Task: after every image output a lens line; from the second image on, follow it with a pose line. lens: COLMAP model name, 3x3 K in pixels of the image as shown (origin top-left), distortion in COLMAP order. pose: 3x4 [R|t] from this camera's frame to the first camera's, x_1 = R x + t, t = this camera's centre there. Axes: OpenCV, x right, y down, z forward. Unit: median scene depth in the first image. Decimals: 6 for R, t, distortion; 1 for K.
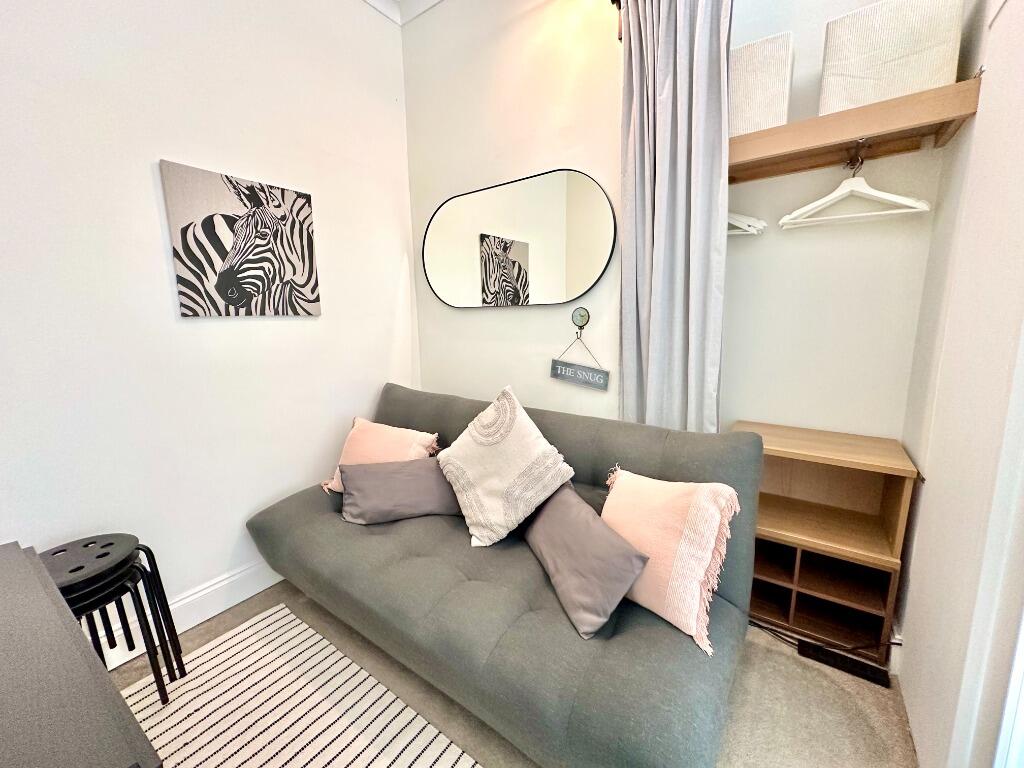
lens RADIAL K [[408.3, 0, 509.1], [0, 408.3, 379.5], [0, 0, 1]] dist [-0.002153, 0.000125]
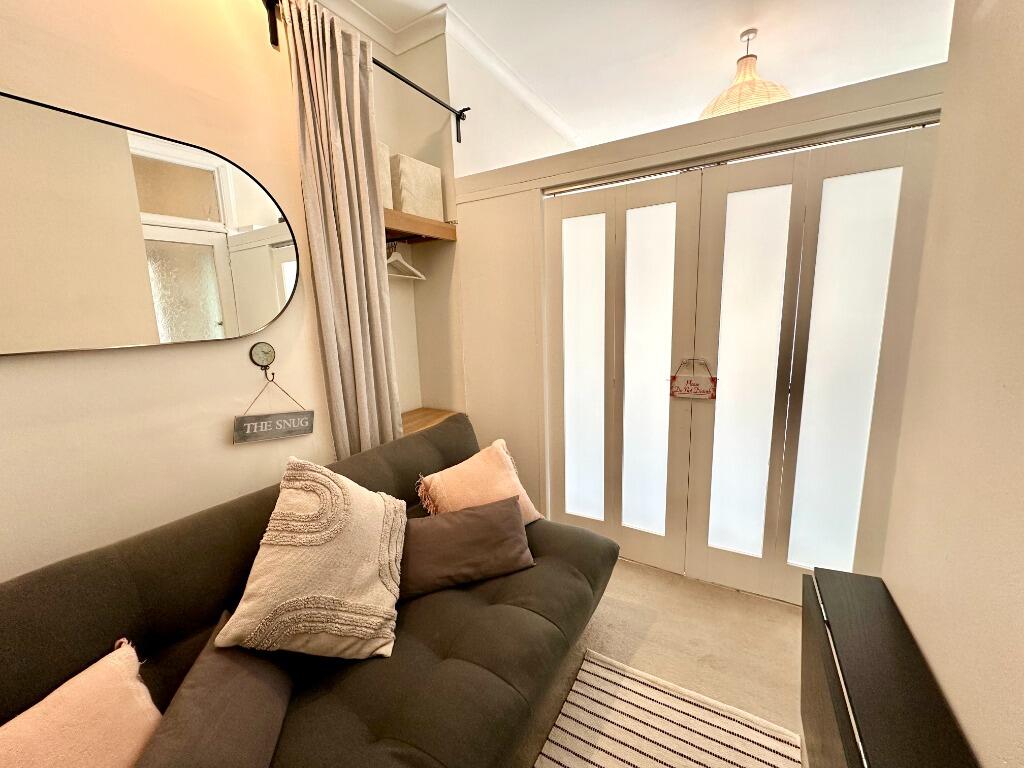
lens RADIAL K [[408.3, 0, 509.7], [0, 408.3, 384.2], [0, 0, 1]] dist [-0.002153, 0.000125]
pose [[-0.101546, -0.148692, 0.983656, -0.676403], [0.192137, 0.967219, 0.166042, -0.141927], [-0.976100, 0.205858, -0.069648, 0.631623]]
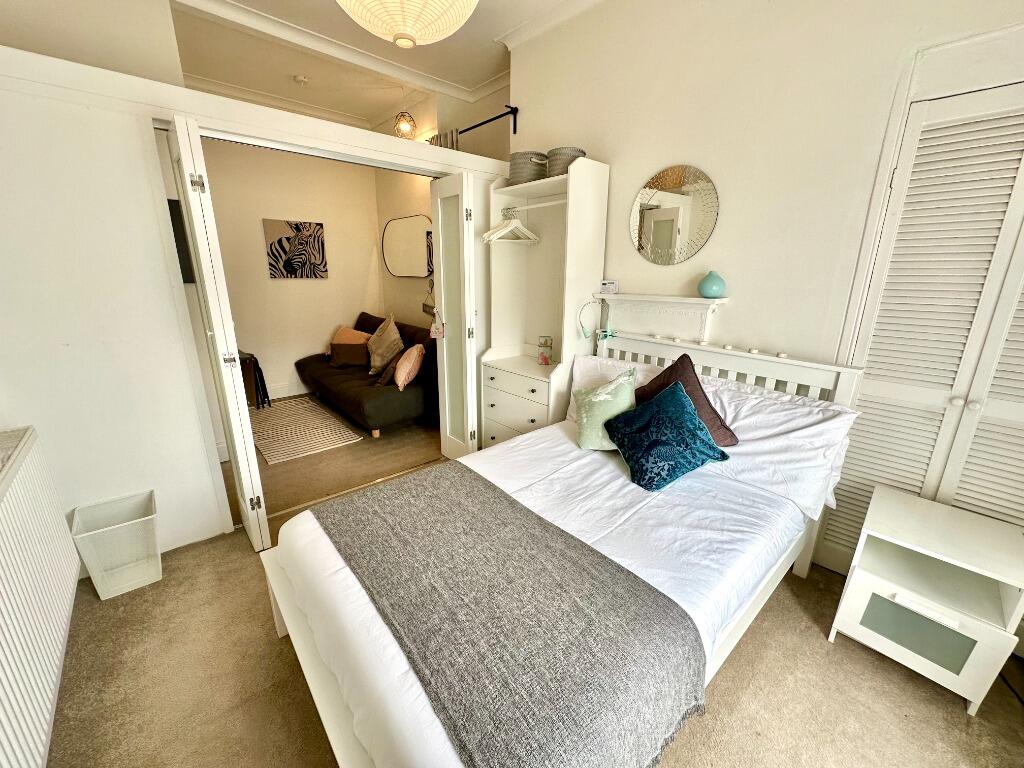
lens RADIAL K [[408.3, 0, 508.0], [0, 408.3, 382.2], [0, 0, 1]] dist [-0.002153, 0.000125]
pose [[0.975190, 0.089796, -0.202338, 1.106368], [-0.066016, 0.990410, 0.121364, 0.078423], [0.211295, -0.104996, 0.971767, -1.126769]]
